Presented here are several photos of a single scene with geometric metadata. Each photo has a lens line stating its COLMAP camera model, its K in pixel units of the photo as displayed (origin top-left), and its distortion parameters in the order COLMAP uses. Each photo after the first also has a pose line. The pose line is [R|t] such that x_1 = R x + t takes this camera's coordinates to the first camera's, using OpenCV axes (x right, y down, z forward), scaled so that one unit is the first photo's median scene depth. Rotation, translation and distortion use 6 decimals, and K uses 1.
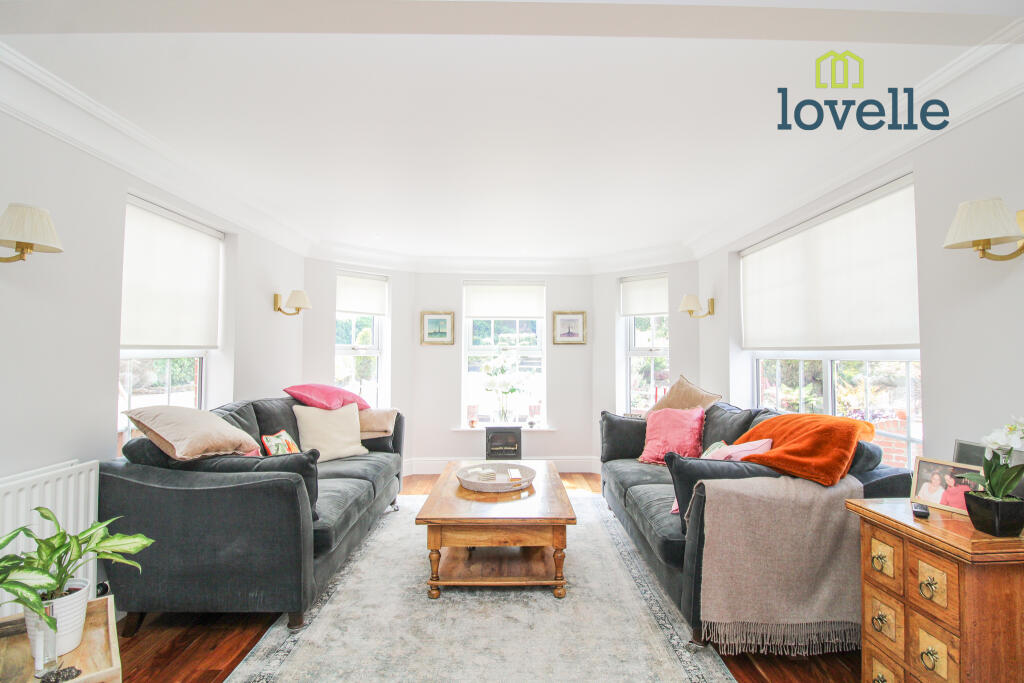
lens RADIAL K [[496.0, 0, 516.7], [0, 496.0, 331.8], [0, 0, 1]] dist [0.002401, -0.000342]
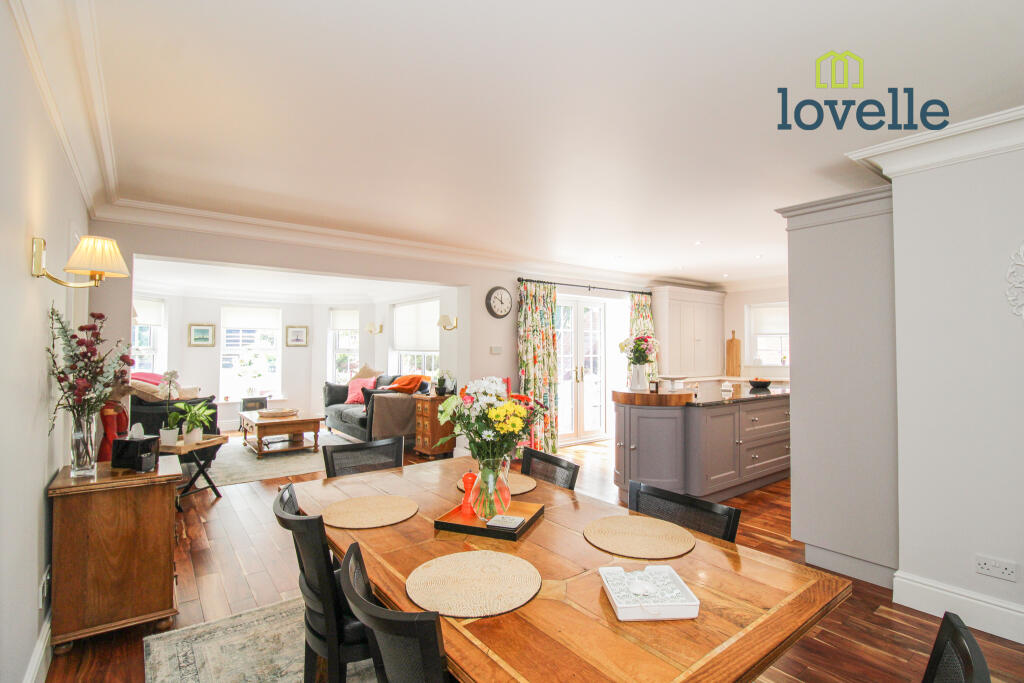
lens RADIAL K [[496.0, 0, 516.7], [0, 496.0, 331.8], [0, 0, 1]] dist [0.002401, -0.000342]
pose [[0.806141, 0.017840, 0.591454, -0.291922], [-0.026494, 0.999631, 0.005959, -0.053858], [-0.591130, -0.020474, 0.806317, -0.783419]]
